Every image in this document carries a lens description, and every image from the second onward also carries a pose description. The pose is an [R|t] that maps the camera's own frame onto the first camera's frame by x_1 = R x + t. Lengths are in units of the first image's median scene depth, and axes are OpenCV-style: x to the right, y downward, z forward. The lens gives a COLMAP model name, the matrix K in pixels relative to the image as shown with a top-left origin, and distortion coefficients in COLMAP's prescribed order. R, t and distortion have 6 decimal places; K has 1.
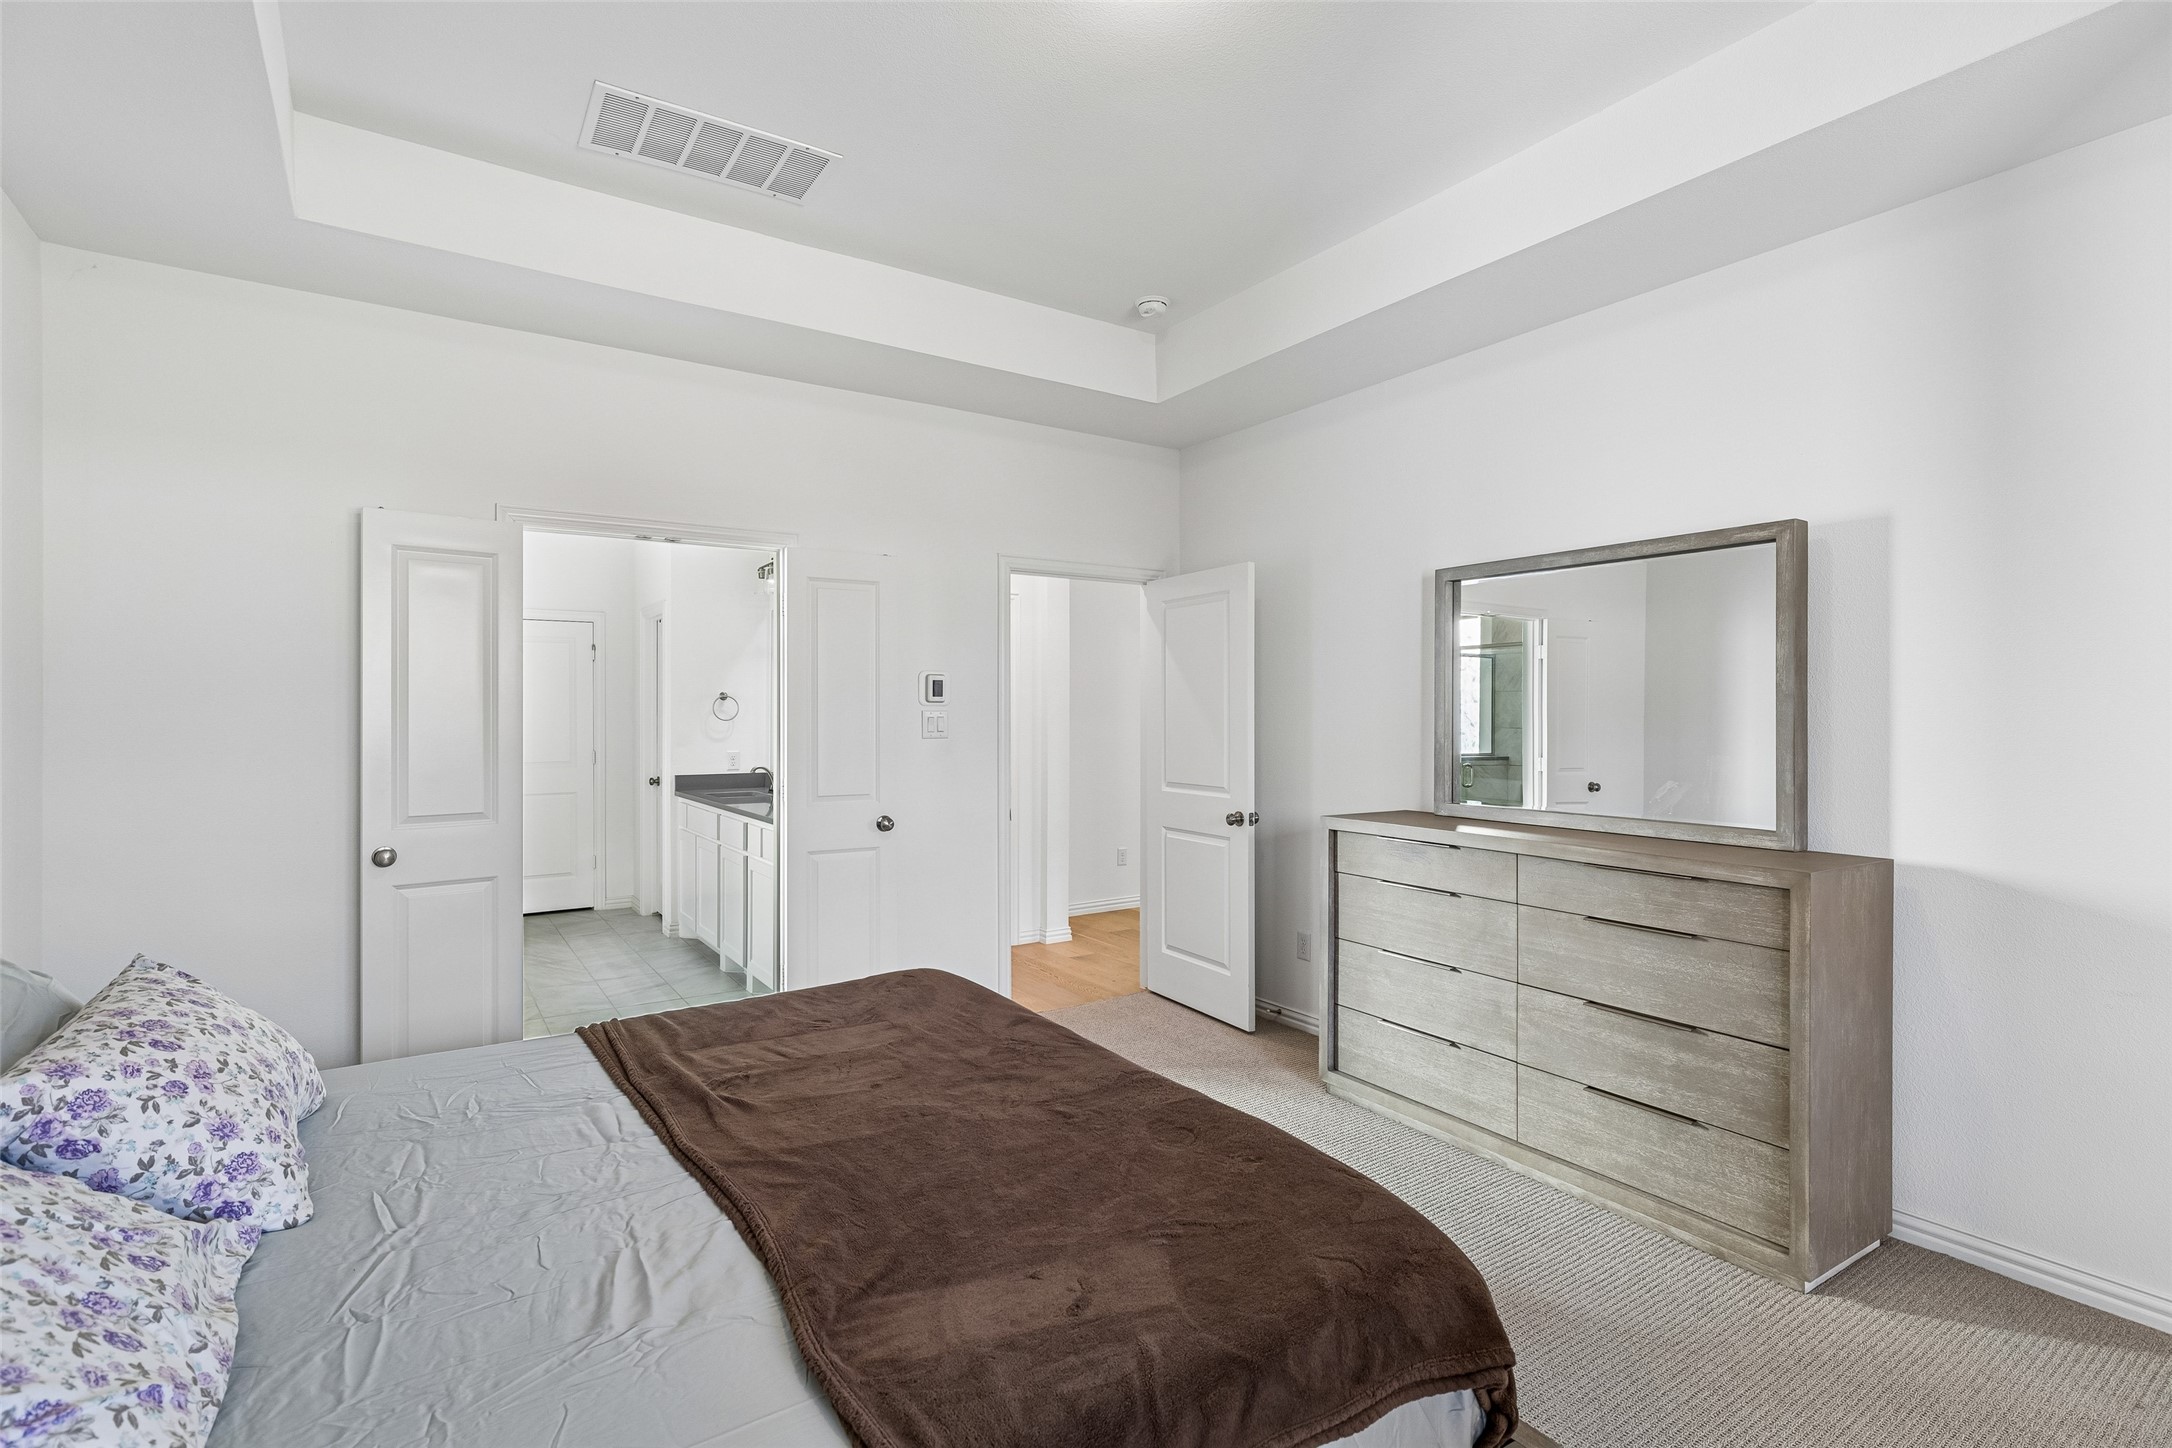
lens RADIAL K [[1016.4, 0, 1085.7], [0, 1016.4, 721.3], [0, 0, 1]] dist [0.002129, -0.002844]
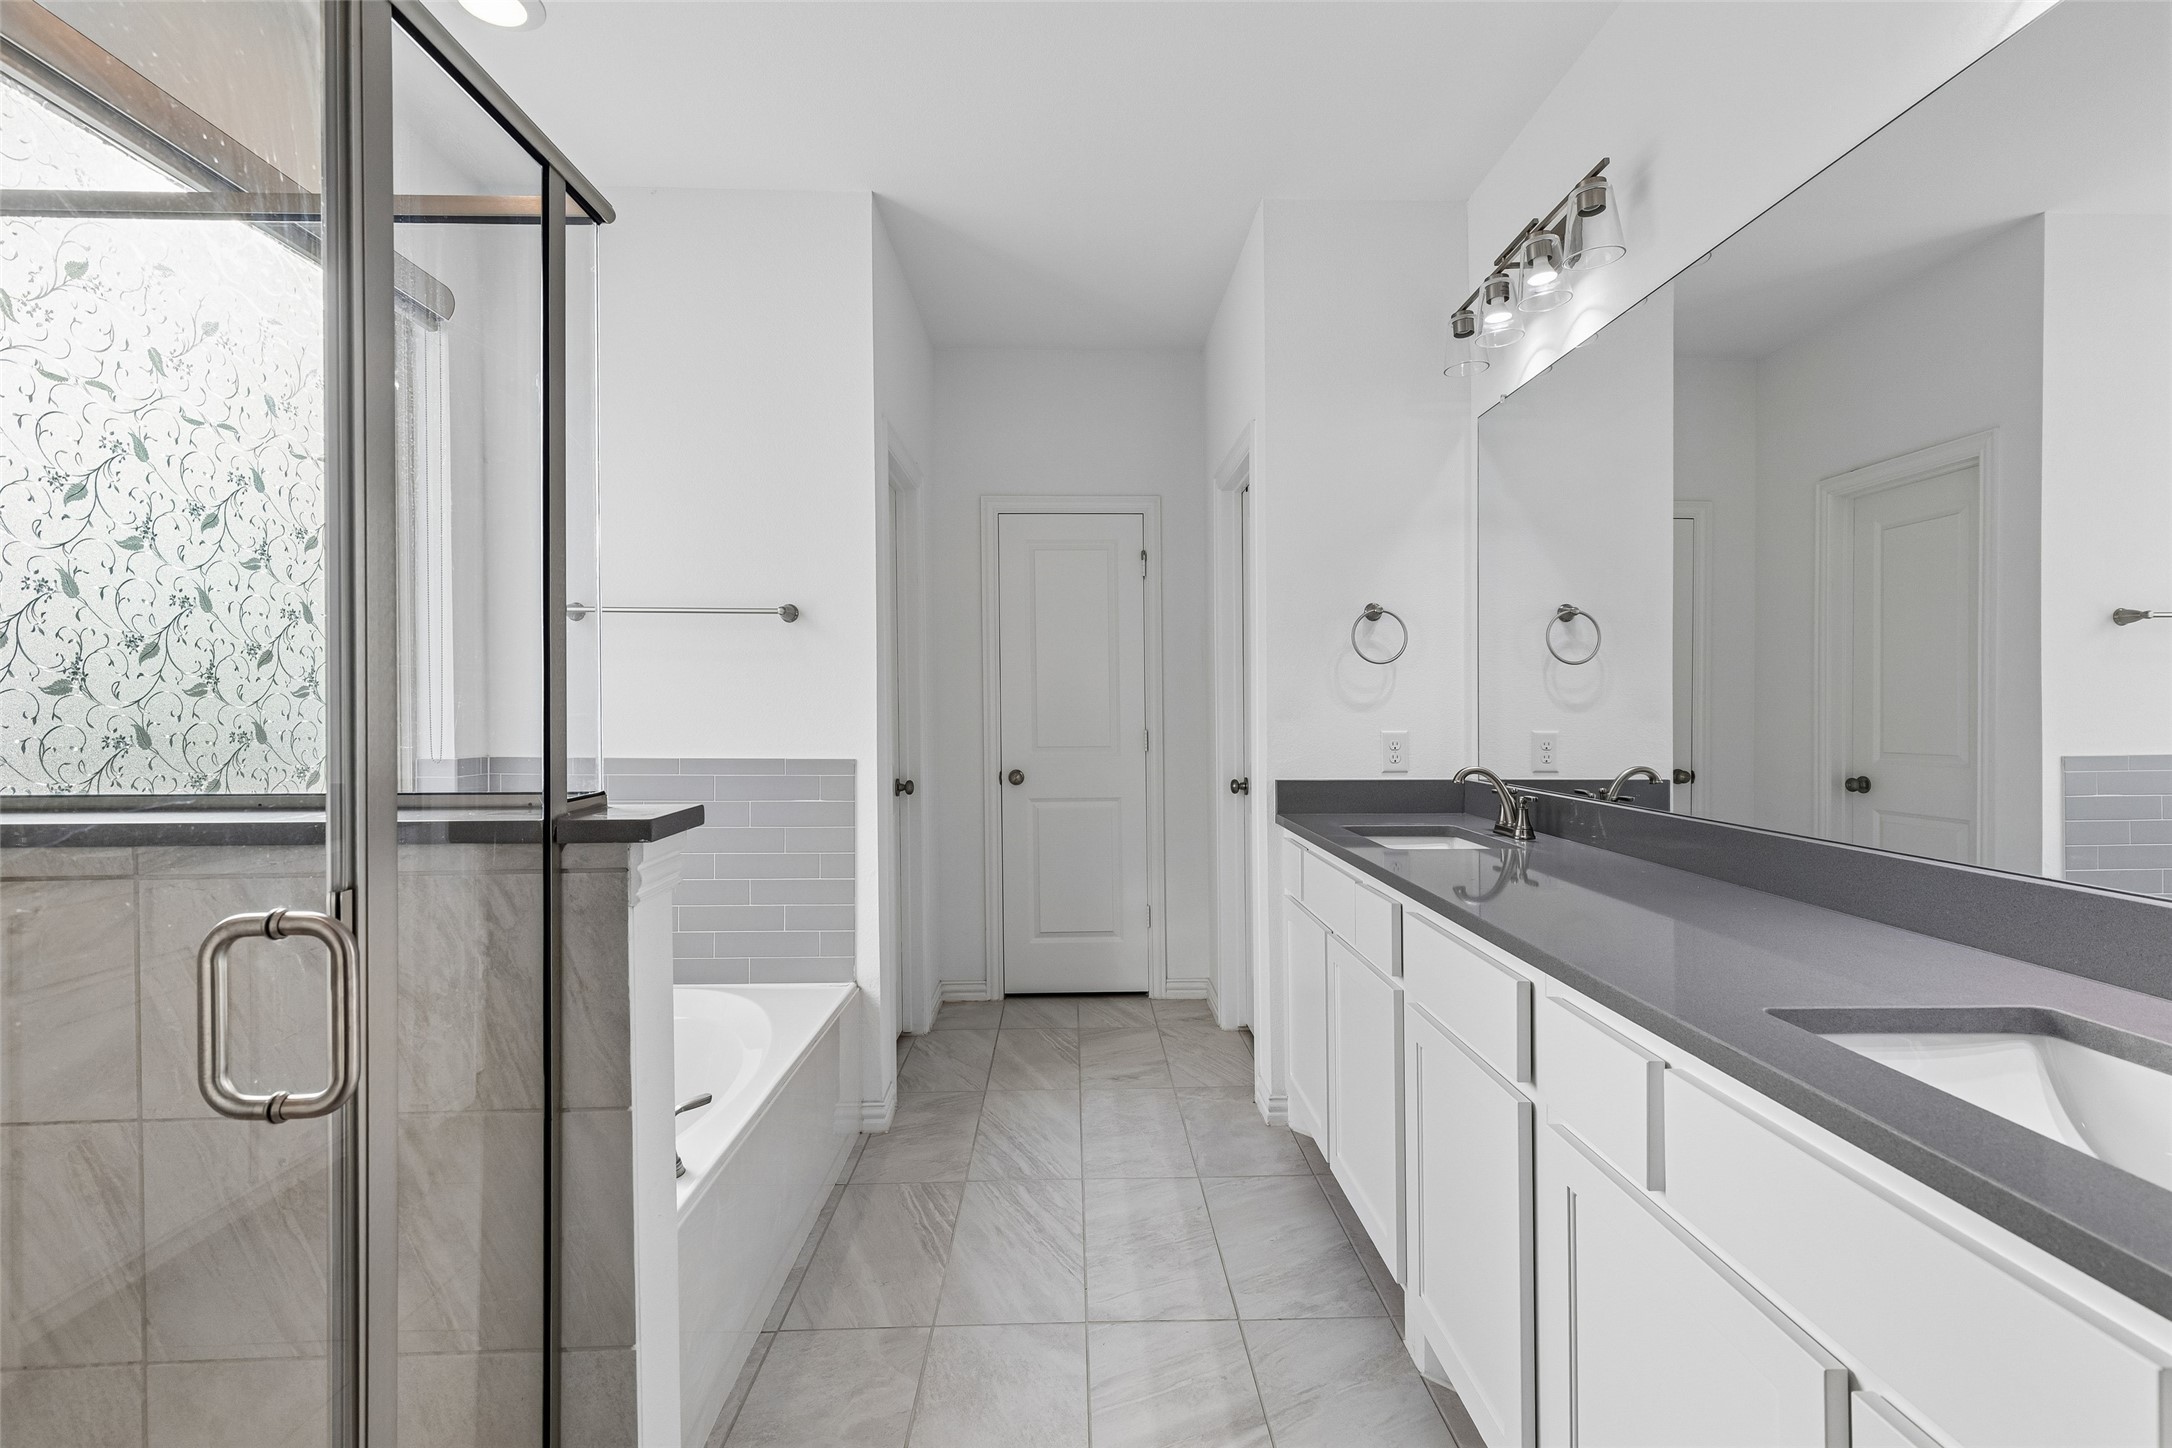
lens RADIAL K [[998.7, 0, 1087.5], [0, 998.7, 718.1], [0, 0, 1]] dist [0.027789, 0.000857]
pose [[0.845737, -0.006177, -0.533564, -0.219358], [0.009028, 0.999956, 0.002733, 0.020811], [0.533523, -0.007129, 0.845756, 0.534988]]
